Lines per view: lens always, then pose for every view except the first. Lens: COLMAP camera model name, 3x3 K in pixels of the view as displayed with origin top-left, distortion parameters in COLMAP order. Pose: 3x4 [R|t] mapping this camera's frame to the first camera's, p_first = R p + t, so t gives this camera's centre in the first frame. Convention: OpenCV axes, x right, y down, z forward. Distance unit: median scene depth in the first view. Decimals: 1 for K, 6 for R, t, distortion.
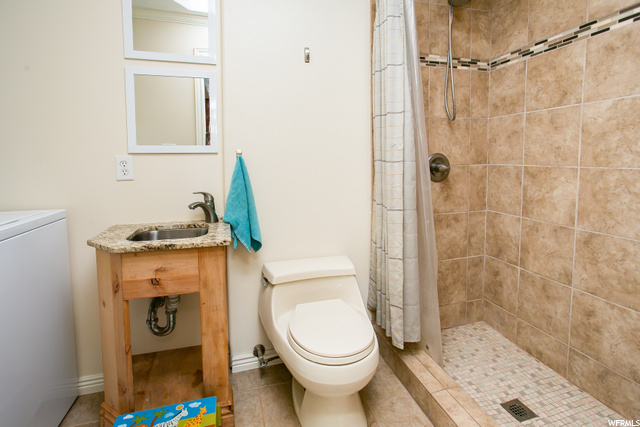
lens RADIAL K [[314.5, 0, 320.0], [0, 314.5, 213.5], [0, 0, 1]] dist [-0.000517, 0.000015]
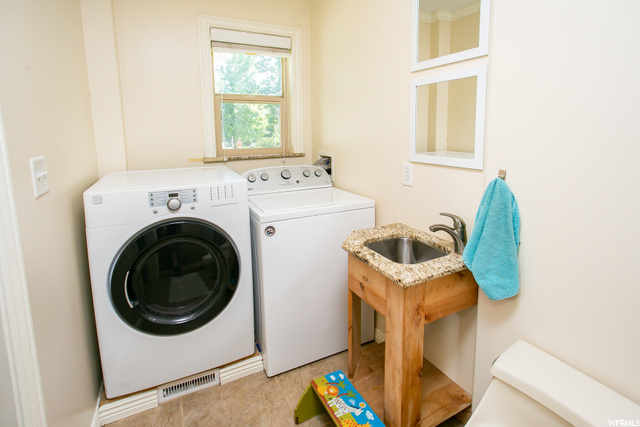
lens RADIAL K [[328.2, 0, 320.6], [0, 328.2, 197.9], [0, 0, 1]] dist [-0.001181, 0.000065]
pose [[0.186380, 0.215501, -0.958552, 0.416469], [-0.165216, 0.968628, 0.185642, -0.232541], [0.968487, 0.123768, 0.216137, 0.501362]]
